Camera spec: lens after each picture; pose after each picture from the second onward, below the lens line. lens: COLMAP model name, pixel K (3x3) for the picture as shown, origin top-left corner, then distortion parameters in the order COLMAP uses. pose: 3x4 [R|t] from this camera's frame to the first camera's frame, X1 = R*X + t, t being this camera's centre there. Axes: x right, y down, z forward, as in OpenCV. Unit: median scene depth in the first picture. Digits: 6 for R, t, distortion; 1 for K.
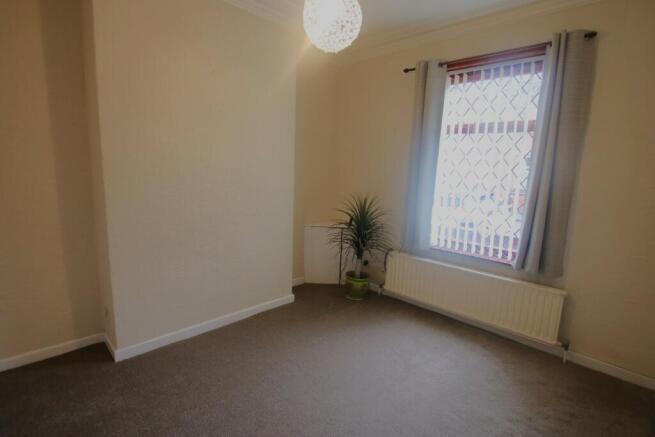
lens RADIAL K [[320.7, 0, 331.6], [0, 320.7, 221.4], [0, 0, 1]] dist [-0.002175, -0.000403]
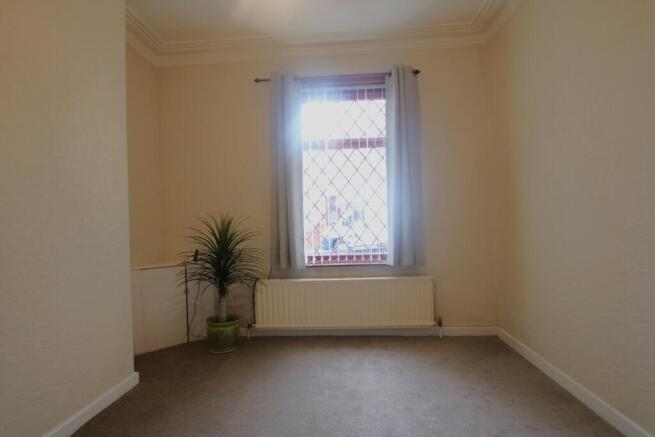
lens RADIAL K [[320.7, 0, 331.6], [0, 320.7, 221.4], [0, 0, 1]] dist [-0.002175, -0.000403]
pose [[0.764532, -0.059111, 0.641870, -0.217341], [0.161674, 0.981540, -0.102177, 0.061263], [-0.623982, 0.181891, 0.759975, 0.219353]]
